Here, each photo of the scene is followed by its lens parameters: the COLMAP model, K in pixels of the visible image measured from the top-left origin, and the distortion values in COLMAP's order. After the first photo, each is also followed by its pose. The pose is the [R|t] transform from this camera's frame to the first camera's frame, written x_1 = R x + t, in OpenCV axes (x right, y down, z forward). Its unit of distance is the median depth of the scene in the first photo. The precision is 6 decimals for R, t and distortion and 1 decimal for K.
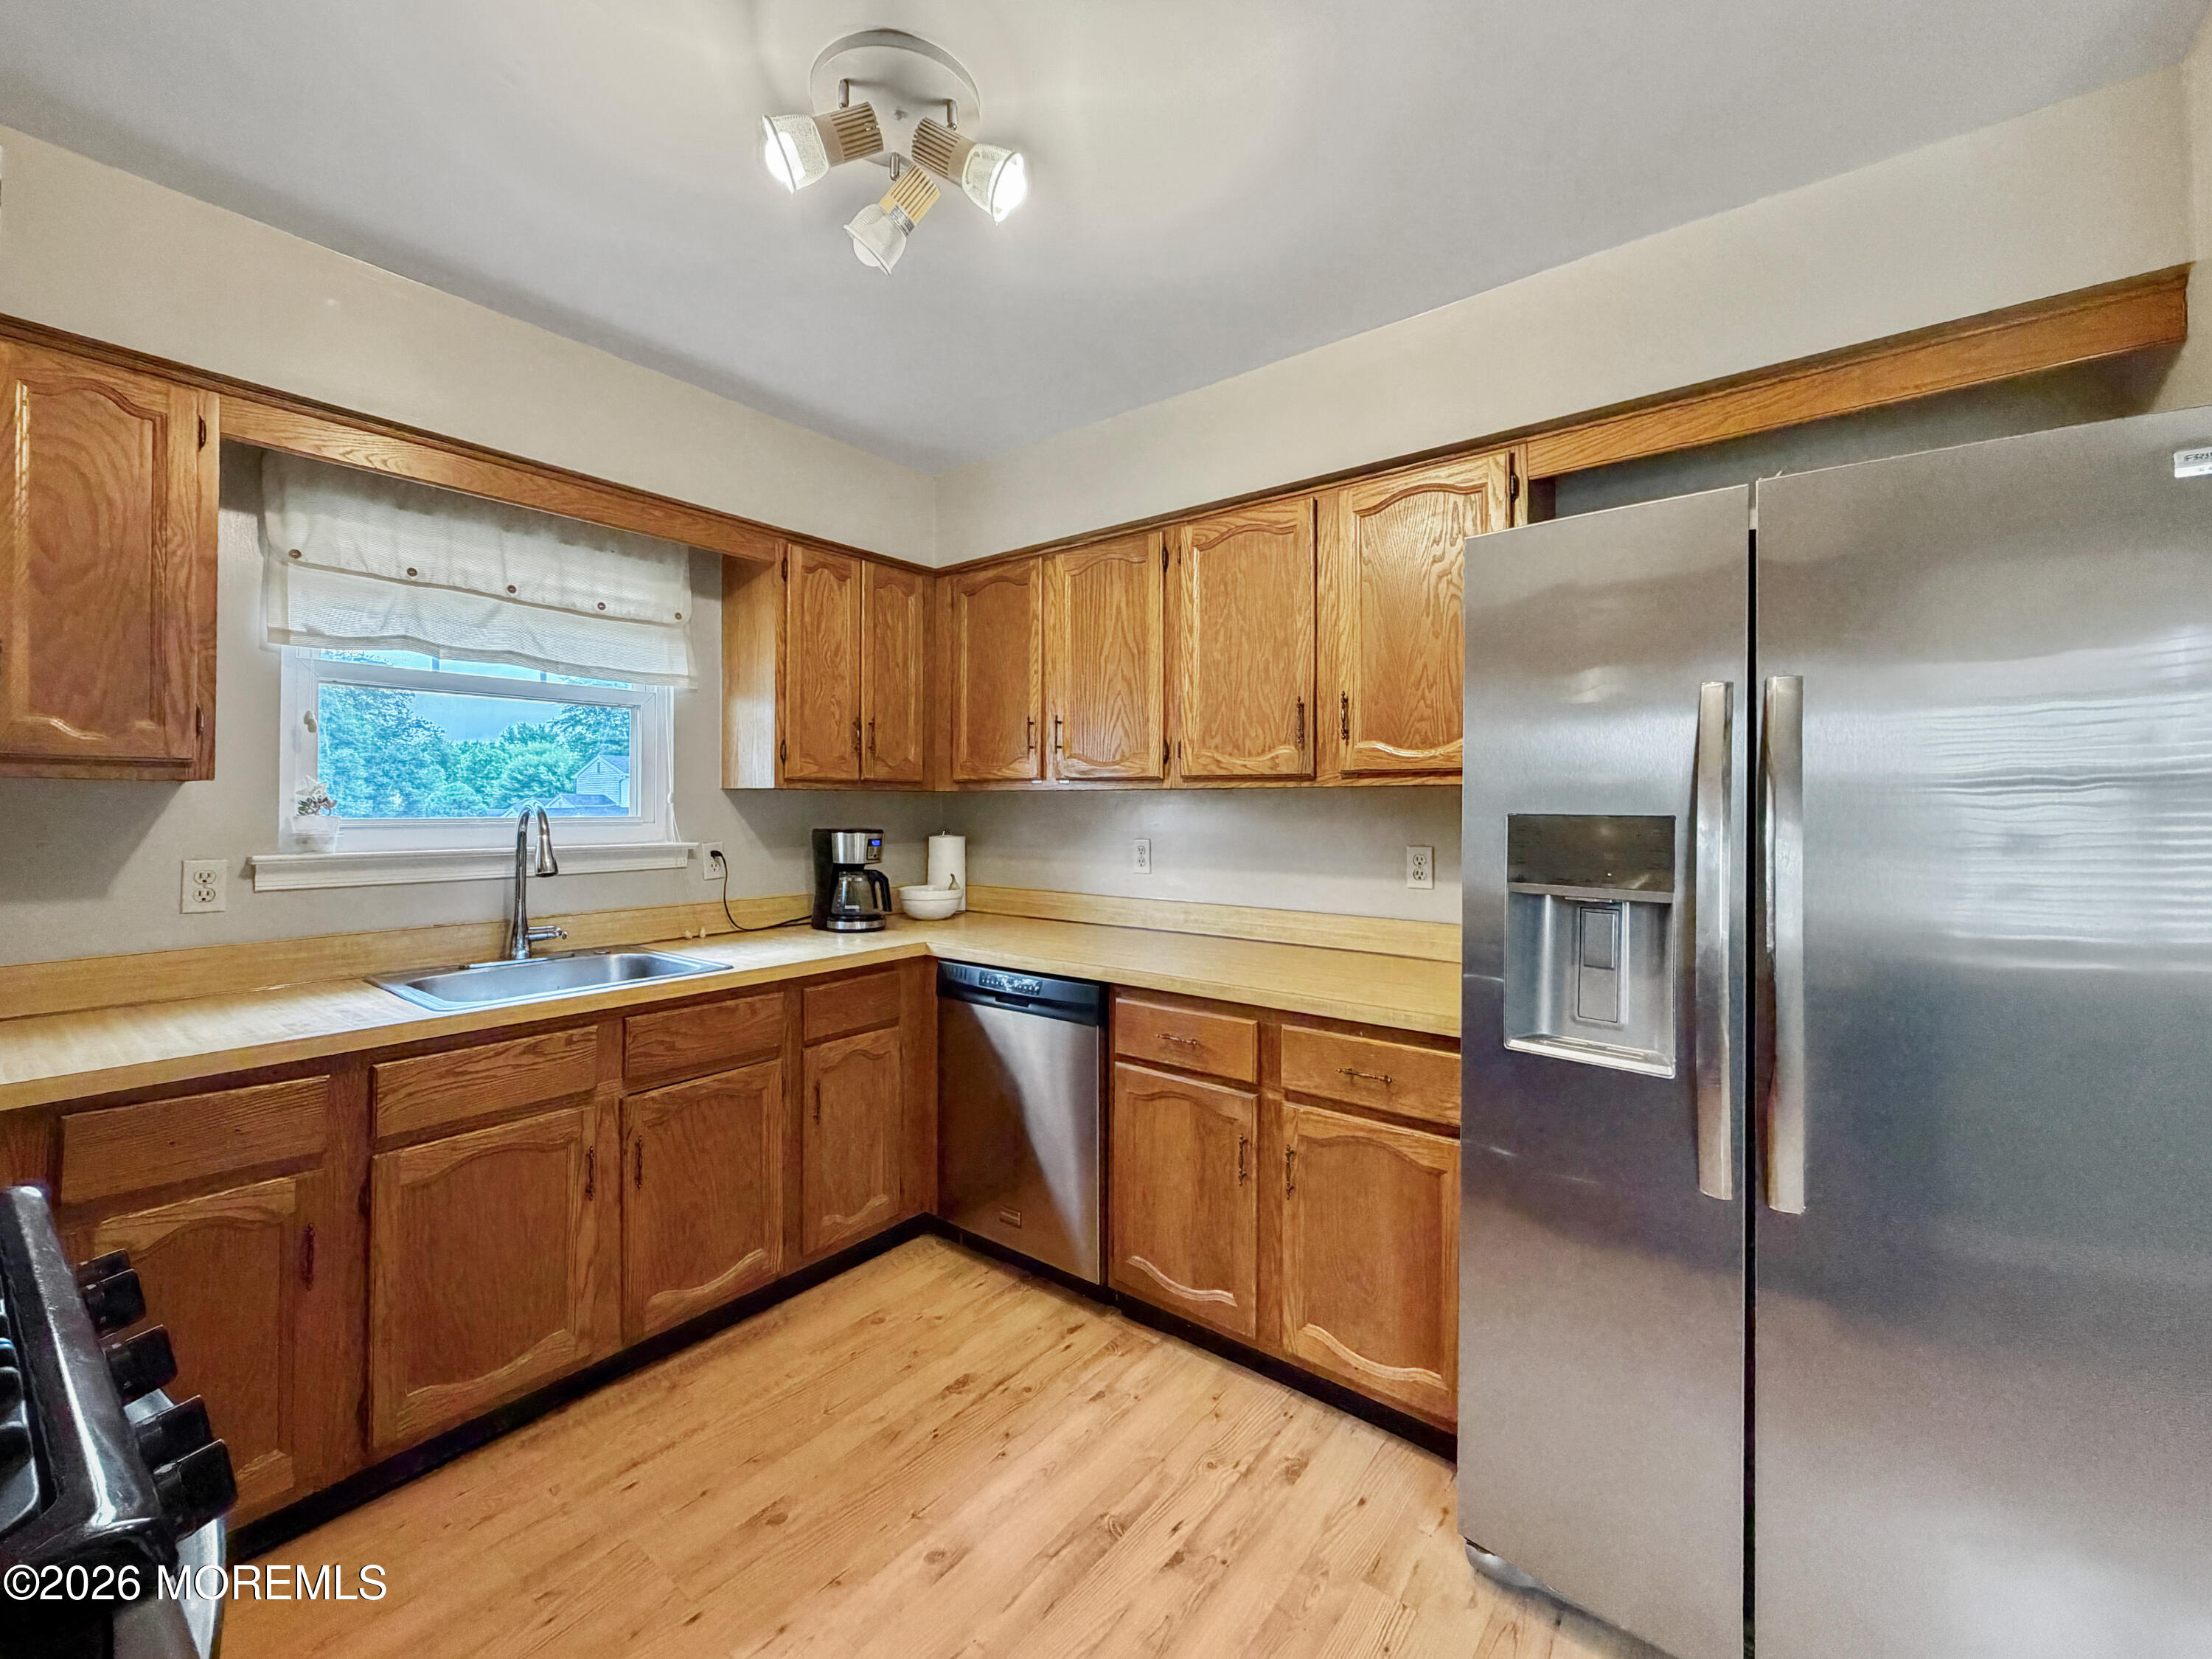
lens RADIAL K [[891.5, 0, 1083.2], [0, 891.5, 799.6], [0, 0, 1]] dist [-0.000947, -0.000154]
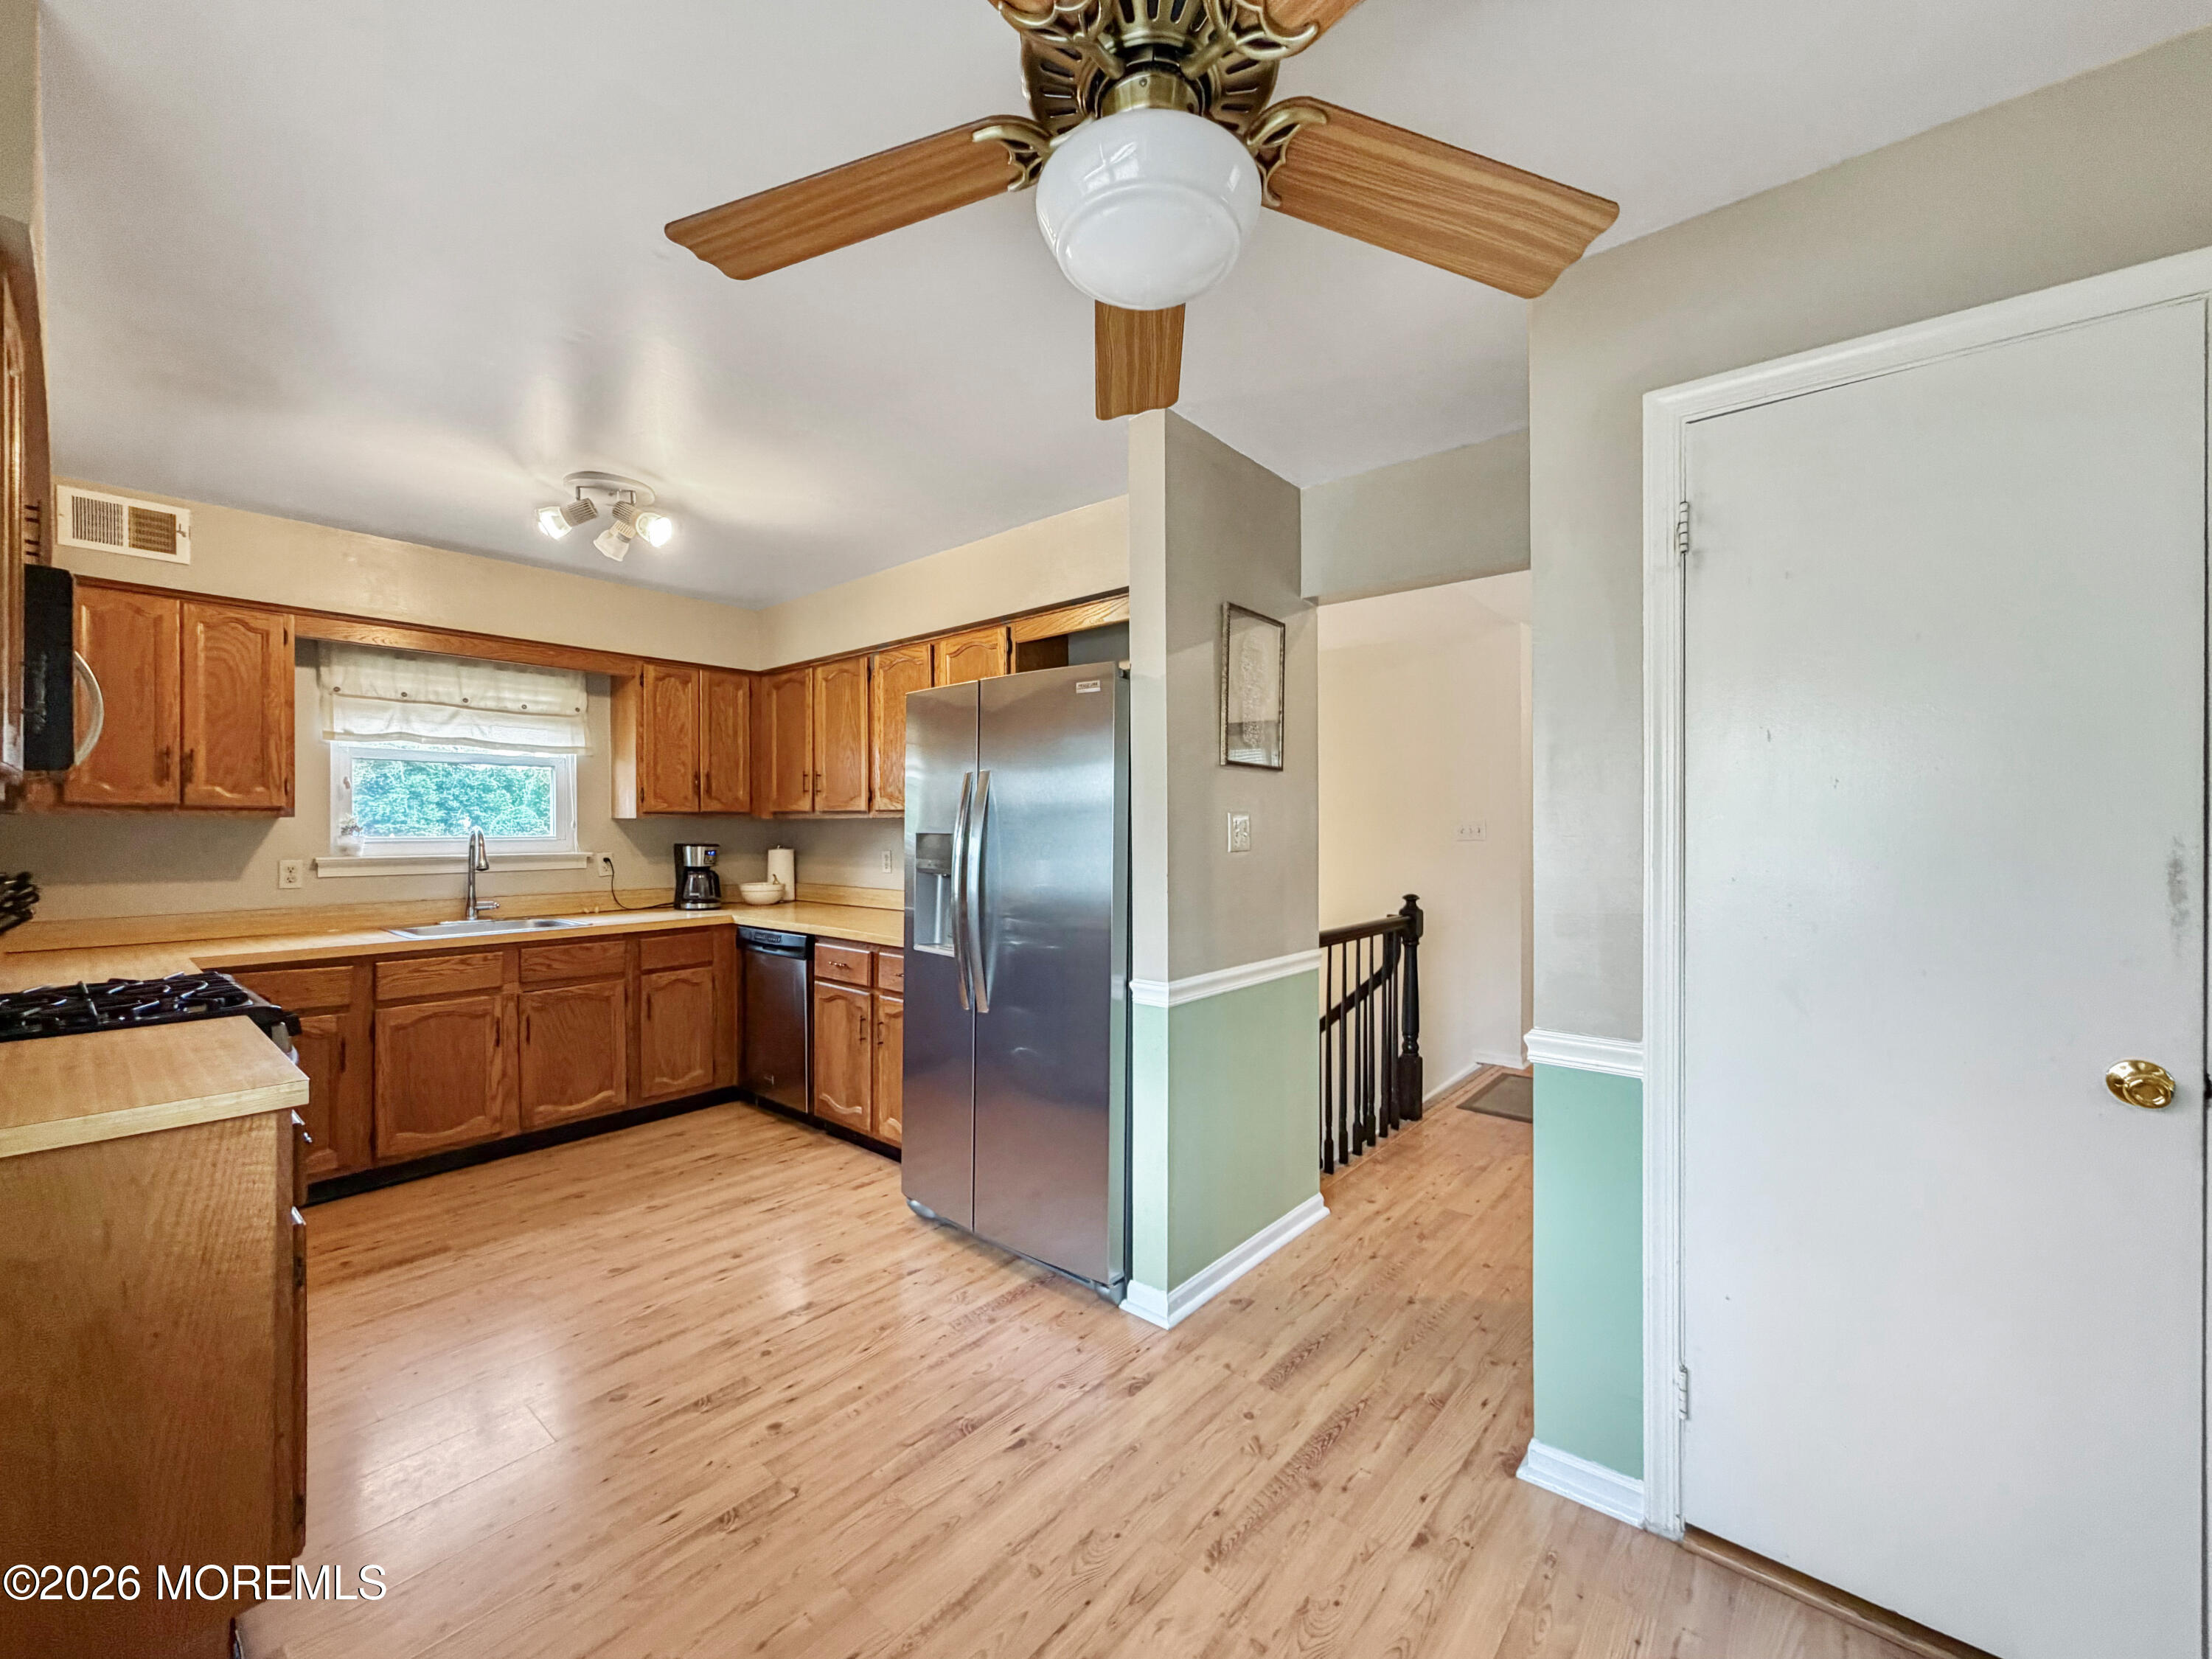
lens RADIAL K [[891.5, 0, 1110.4], [0, 891.5, 832.0], [0, 0, 1]] dist [-0.000947, -0.000154]
pose [[0.999405, -0.001832, -0.034446, 0.706423], [0.002272, 0.999916, 0.012732, -0.008064], [0.034420, -0.012803, 0.999325, -0.715438]]
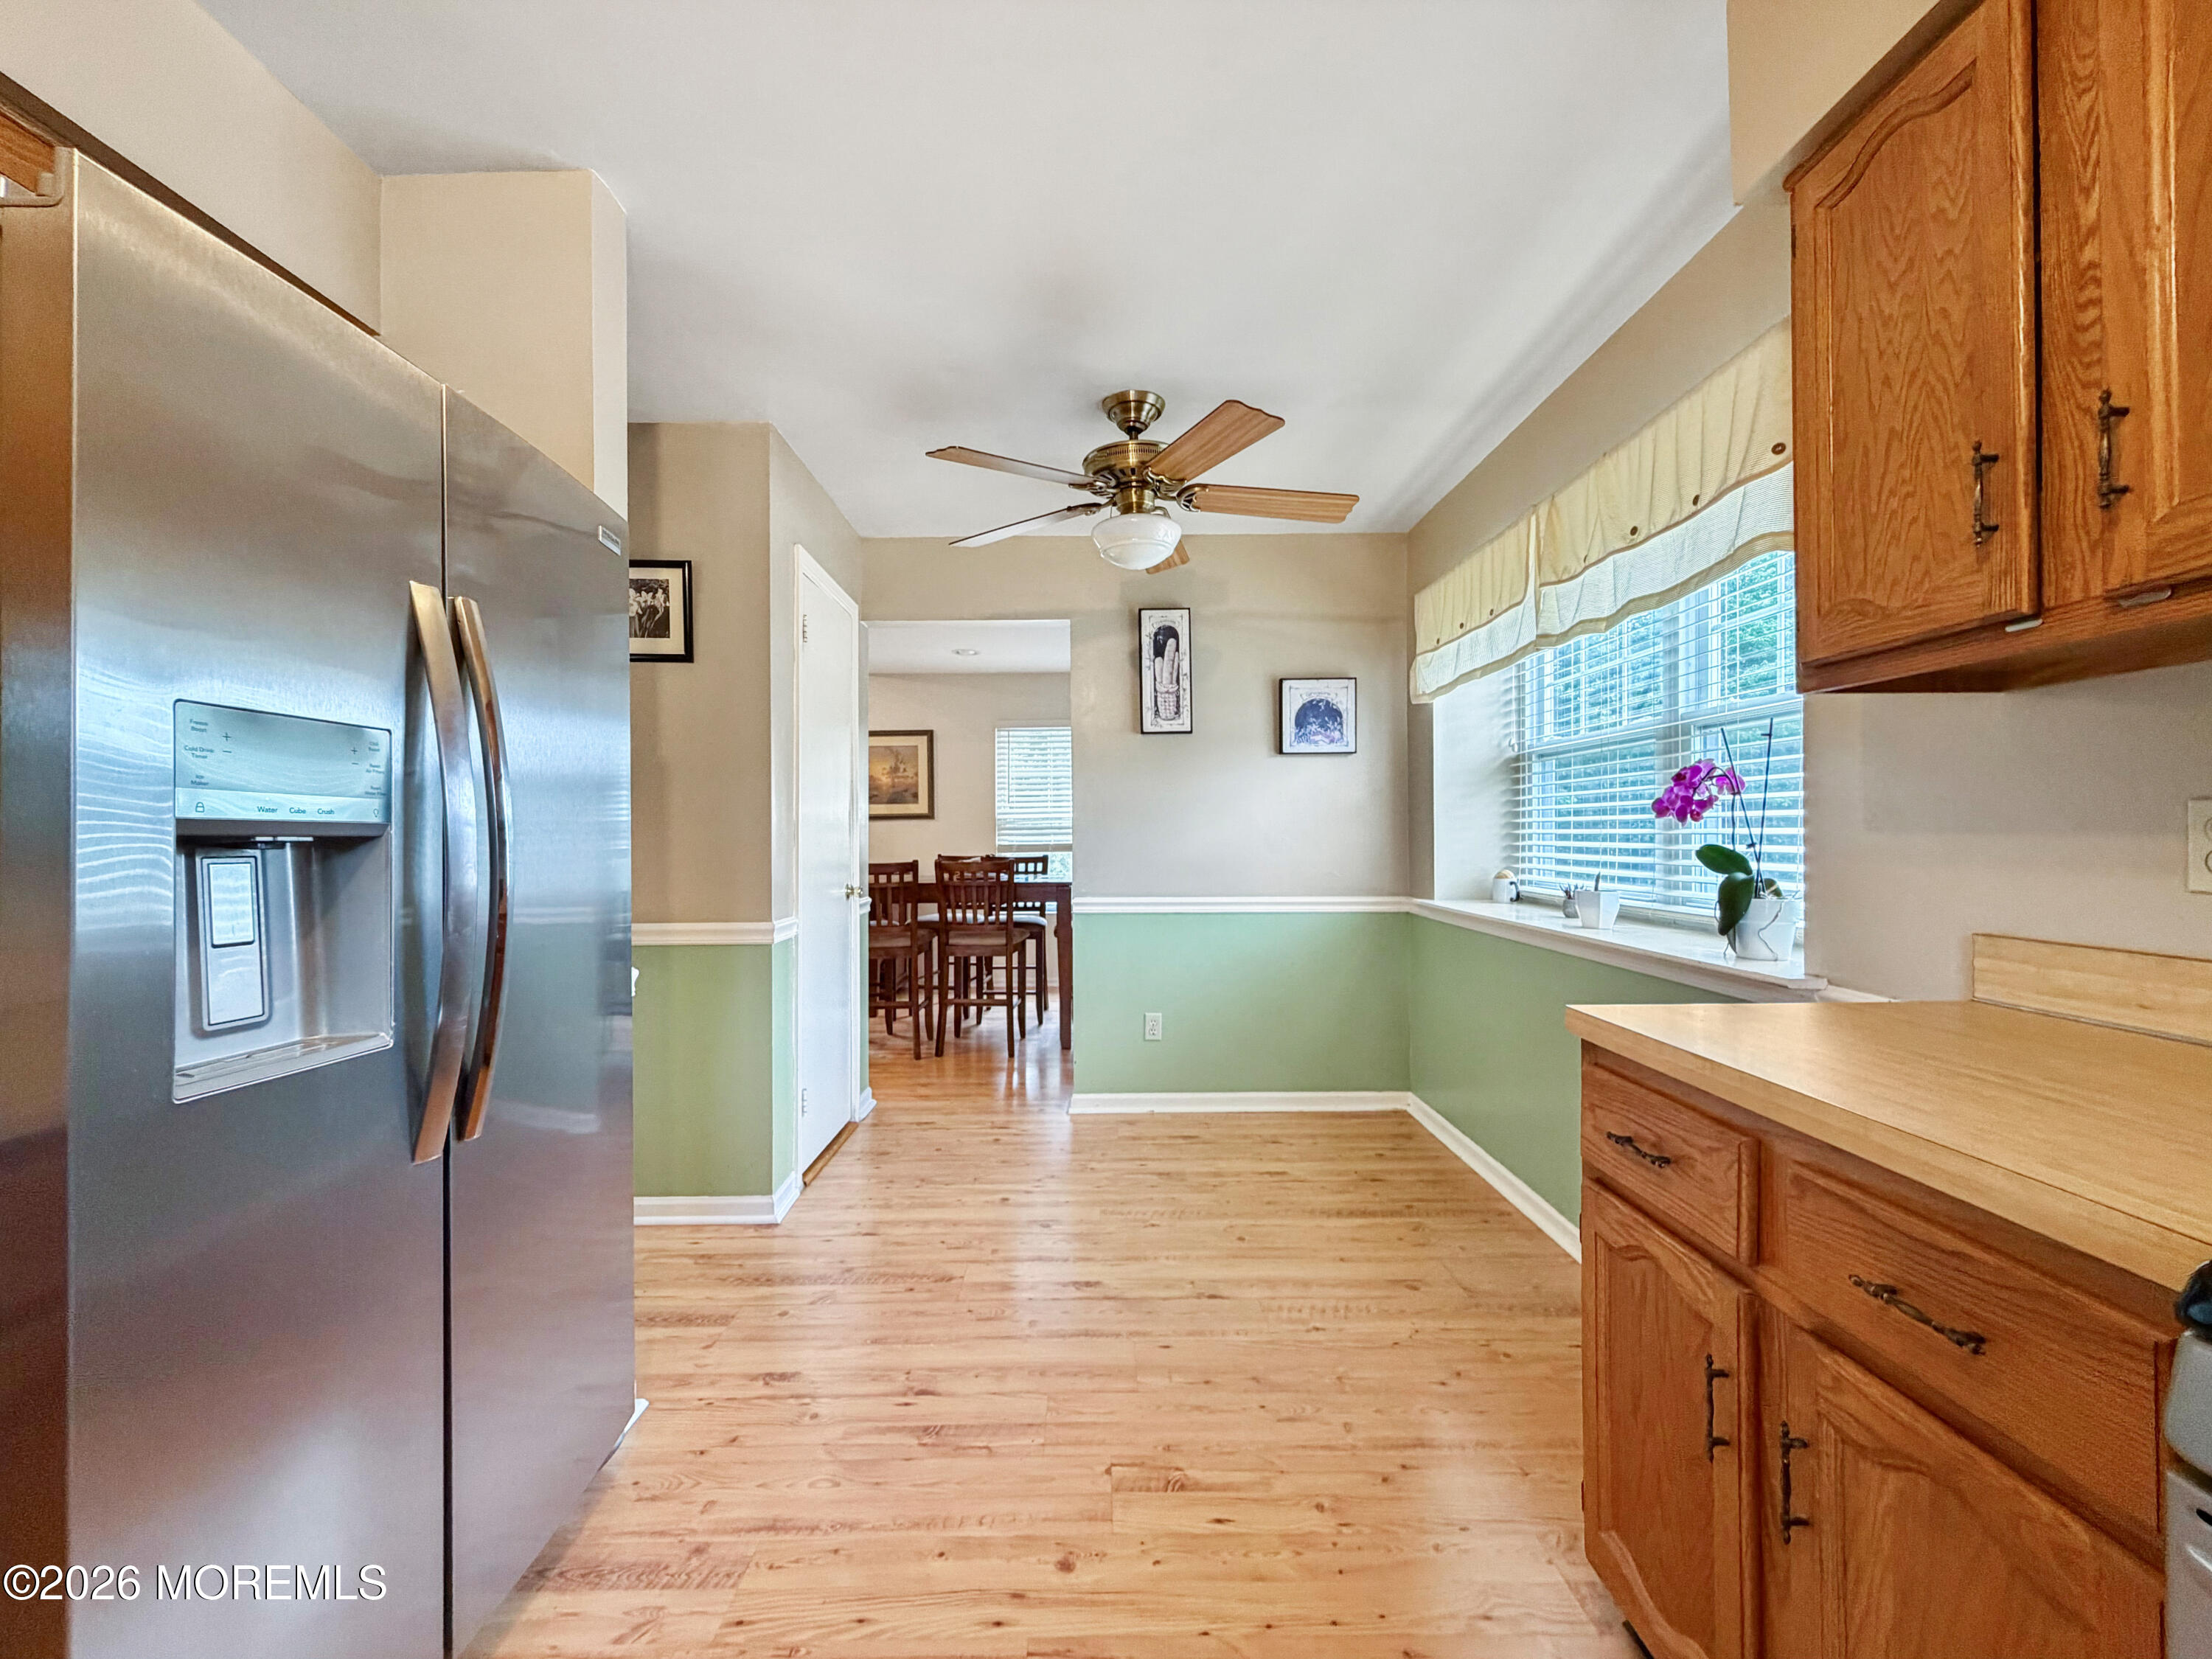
lens RADIAL K [[891.5, 0, 1098.5], [0, 891.5, 832.4], [0, 0, 1]] dist [-0.000947, -0.000154]
pose [[-0.624198, 0.002935, 0.781261, -0.243272], [-0.003951, 0.999968, -0.006913, 0.075441], [-0.781256, -0.007402, -0.624166, 0.631621]]
